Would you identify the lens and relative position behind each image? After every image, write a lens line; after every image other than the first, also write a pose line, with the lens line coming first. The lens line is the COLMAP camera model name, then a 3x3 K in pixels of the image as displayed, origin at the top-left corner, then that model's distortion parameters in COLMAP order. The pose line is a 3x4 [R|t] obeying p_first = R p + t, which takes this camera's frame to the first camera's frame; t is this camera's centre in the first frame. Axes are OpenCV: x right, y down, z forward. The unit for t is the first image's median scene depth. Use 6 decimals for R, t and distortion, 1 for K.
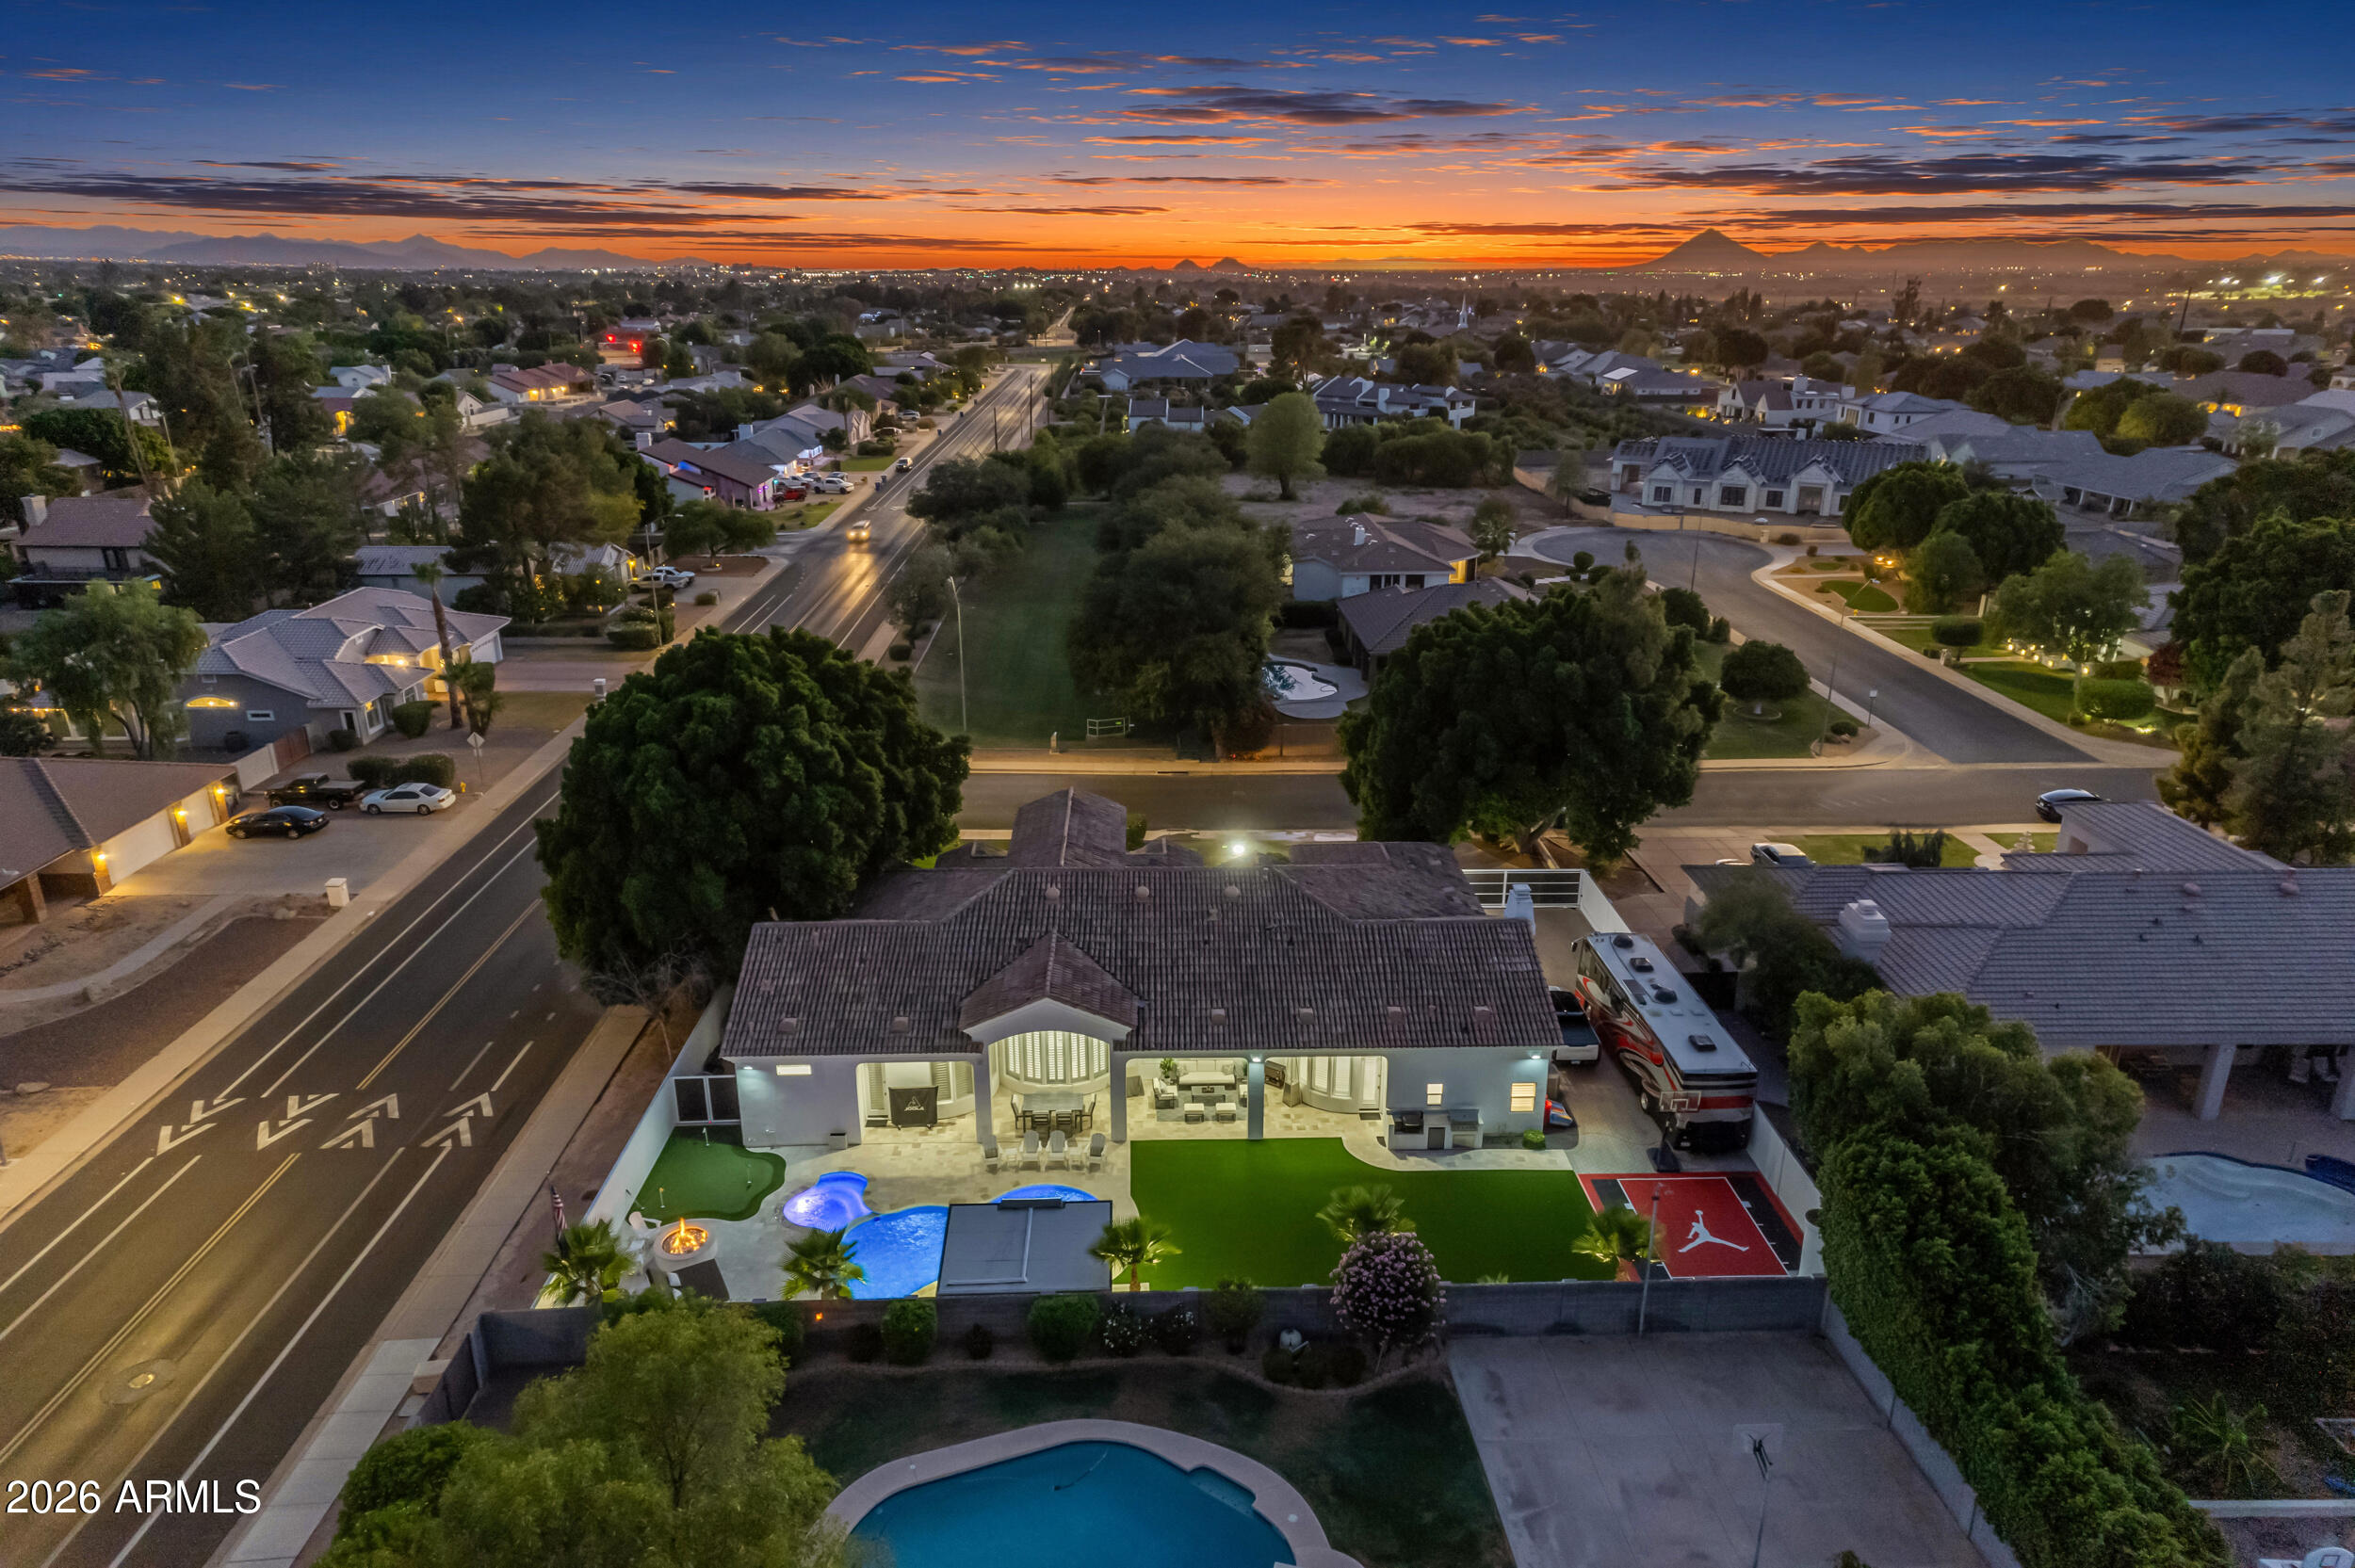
lens RADIAL K [[1473.9, 0, 1177.5], [0, 1473.9, 784.0], [0, 0, 1]] dist [0.019717, 0.002414]
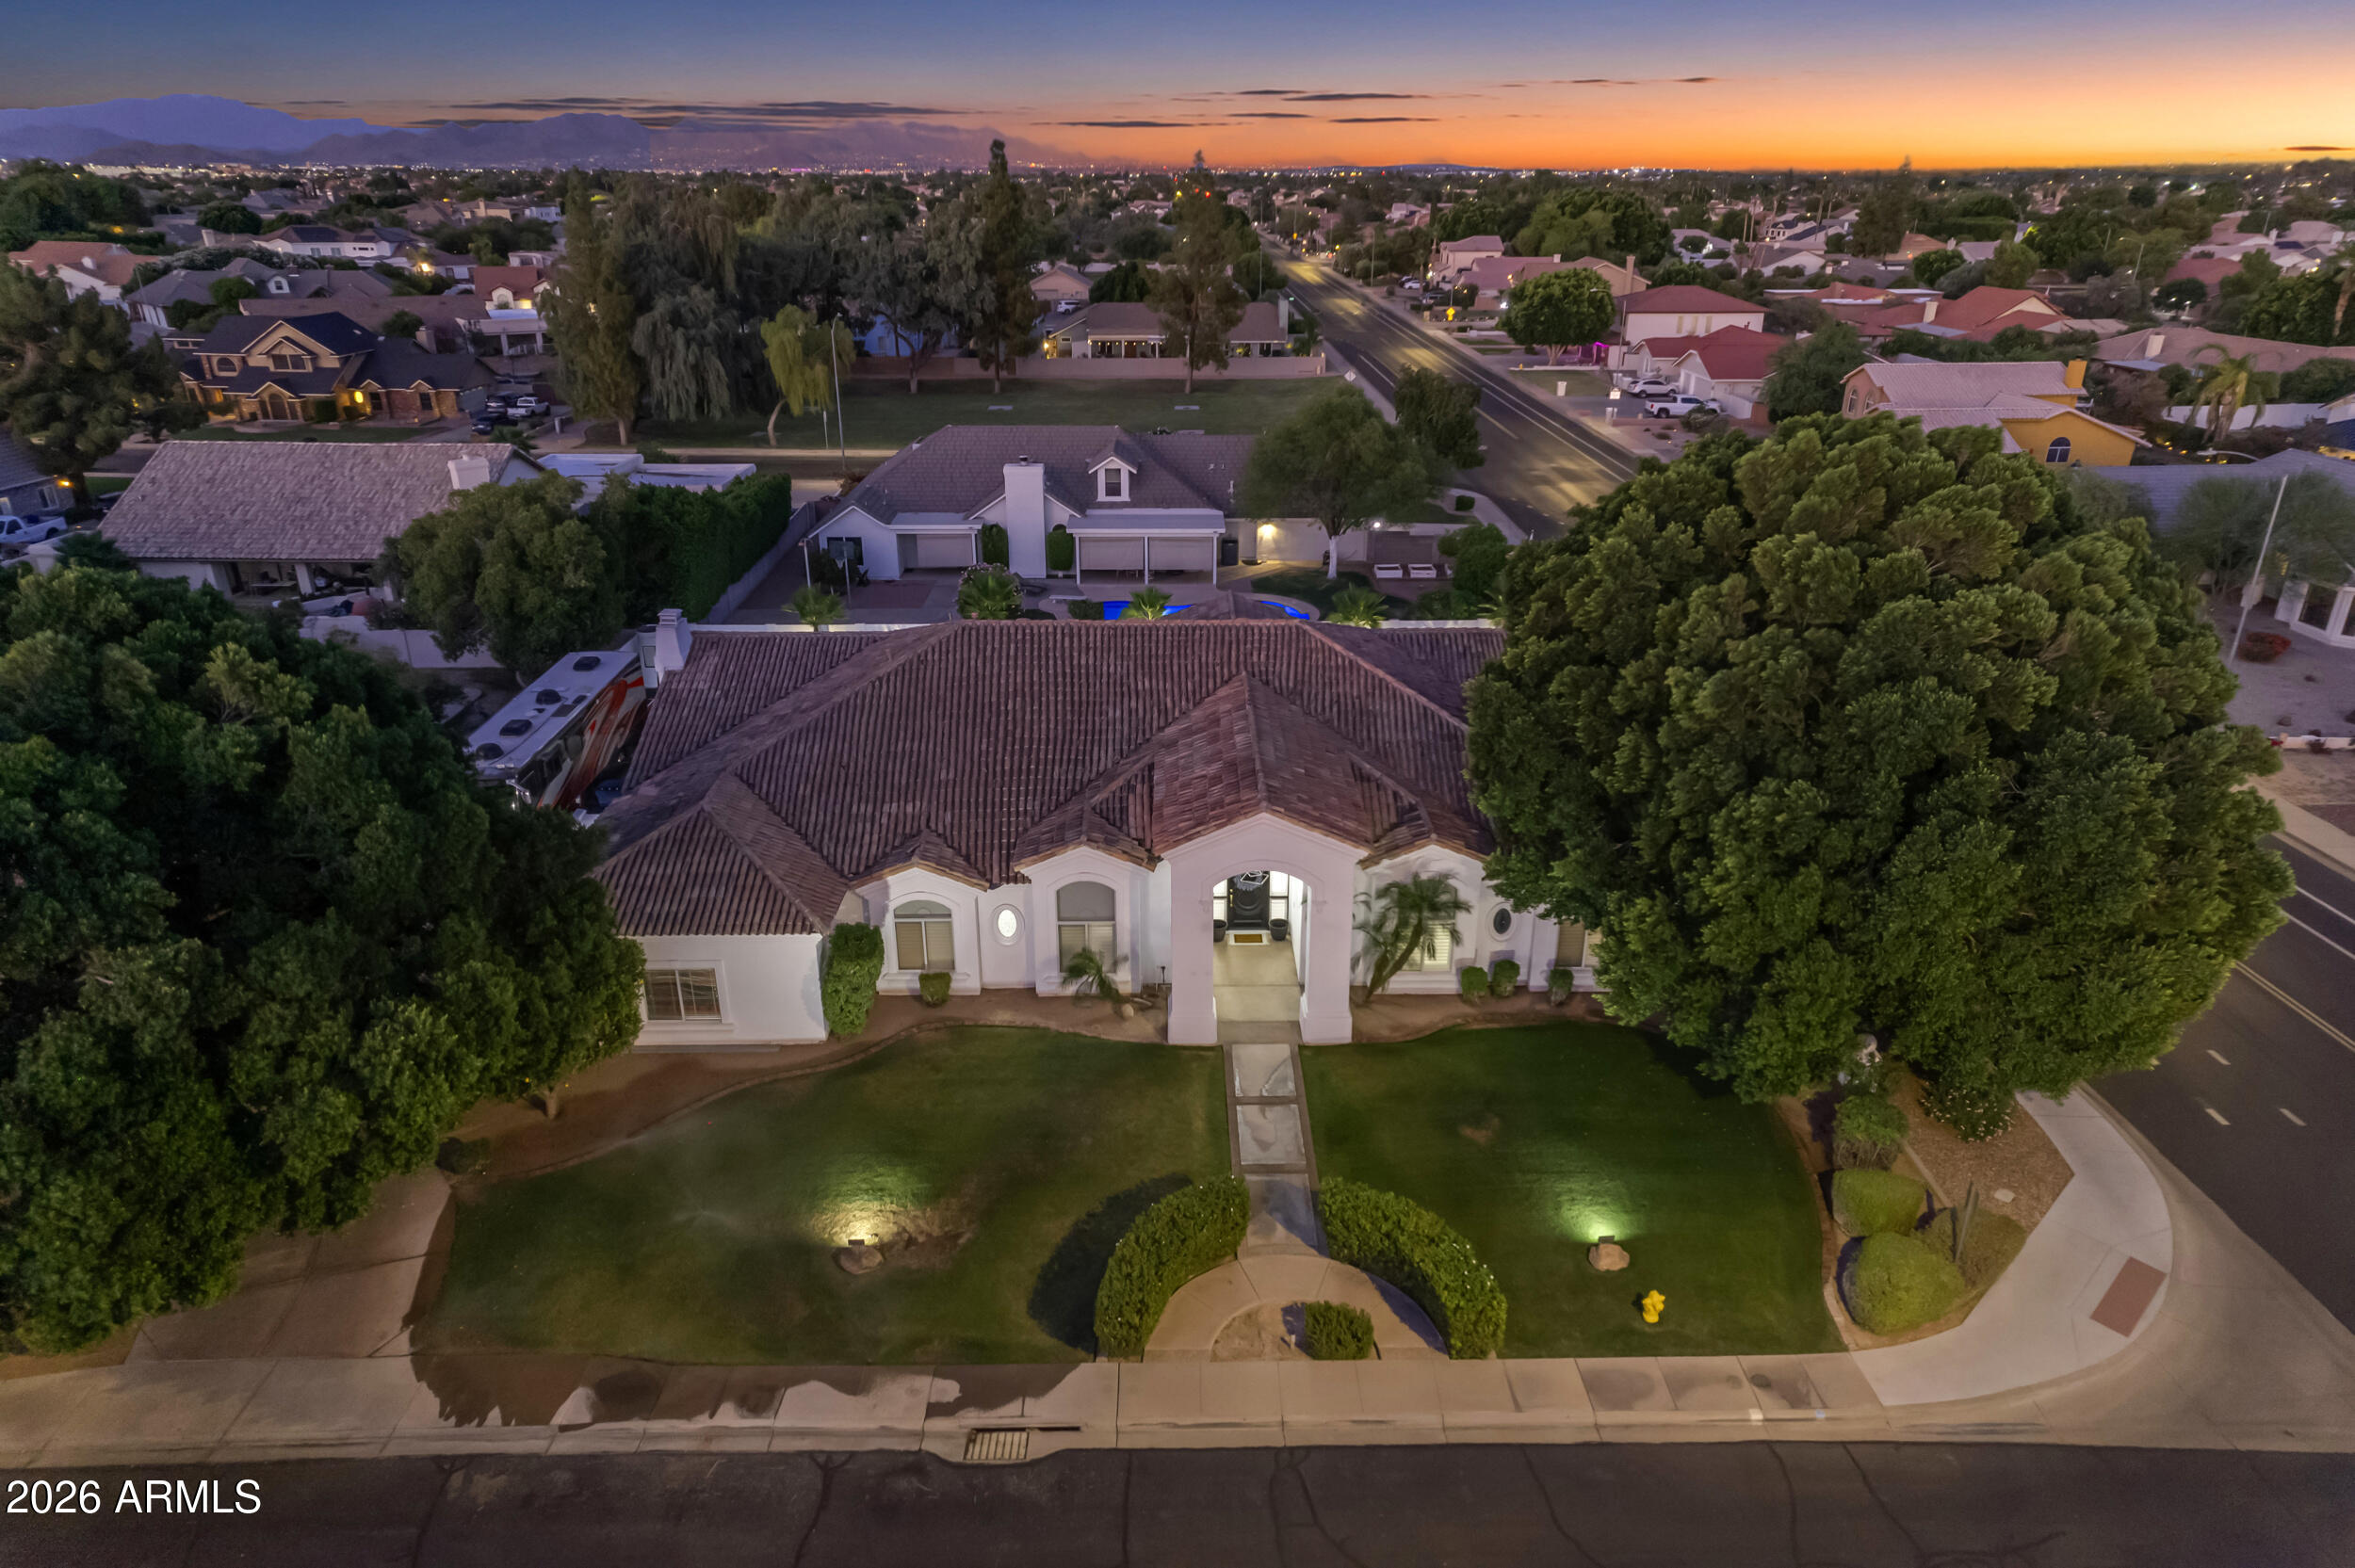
lens RADIAL K [[1473.9, 0, 1177.5], [0, 1473.9, 784.0], [0, 0, 1]] dist [0.019717, 0.002414]
pose [[-0.999810, -0.006983, 0.018183, -0.070301], [0.006905, 0.745804, 0.666130, -0.441055], [-0.018212, 0.666129, -0.745614, 1.829857]]
